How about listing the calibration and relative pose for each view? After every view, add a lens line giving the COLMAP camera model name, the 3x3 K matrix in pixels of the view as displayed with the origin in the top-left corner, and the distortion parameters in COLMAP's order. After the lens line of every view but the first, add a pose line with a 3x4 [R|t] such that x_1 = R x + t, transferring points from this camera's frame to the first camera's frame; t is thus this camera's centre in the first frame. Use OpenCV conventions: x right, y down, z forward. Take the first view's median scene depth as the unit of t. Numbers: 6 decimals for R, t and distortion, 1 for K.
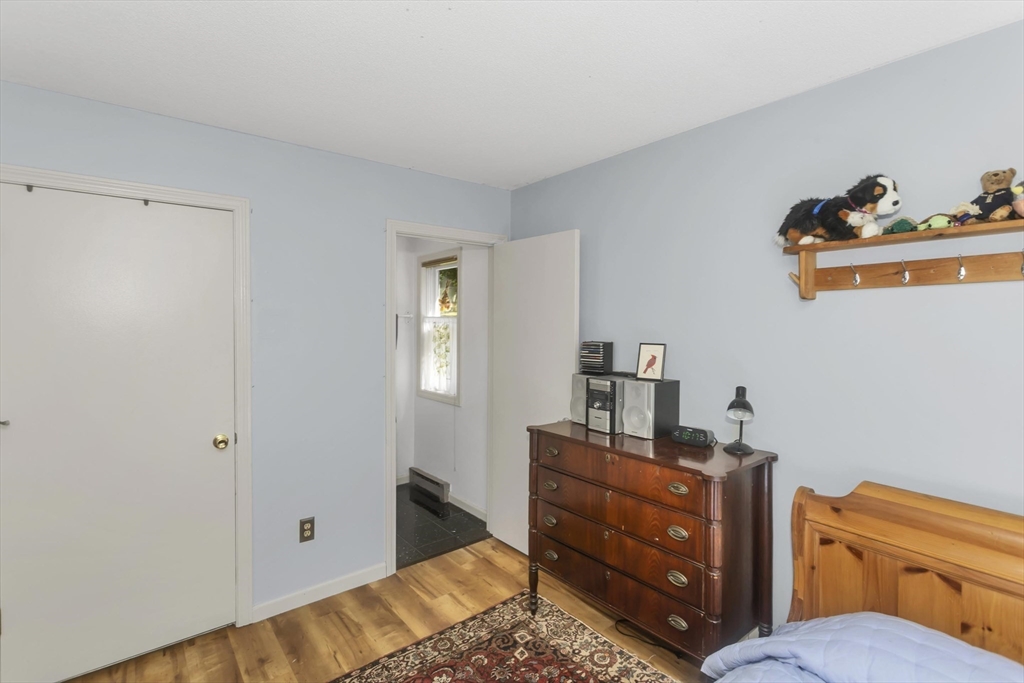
lens RADIAL K [[487.0, 0, 503.5], [0, 487.0, 325.1], [0, 0, 1]] dist [0.002495, -0.000160]
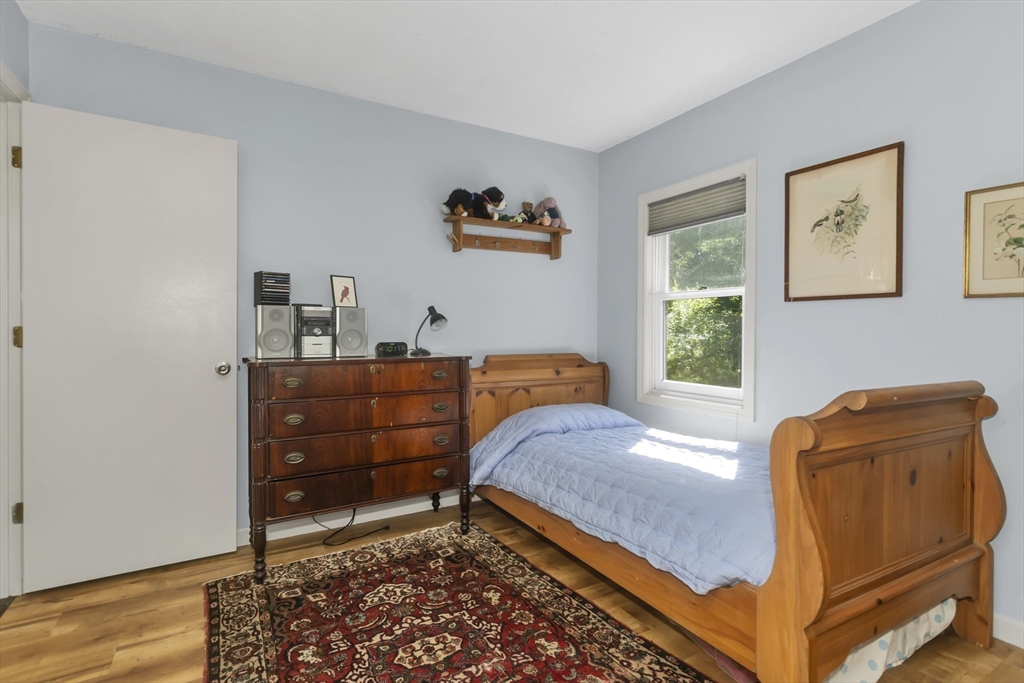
lens RADIAL K [[487.0, 0, 510.1], [0, 487.0, 338.3], [0, 0, 1]] dist [0.002495, -0.000160]
pose [[0.144452, -0.009283, 0.989468, -0.827280], [0.006078, 0.999945, 0.008494, 0.193799], [-0.989493, 0.004787, 0.144501, 0.525776]]
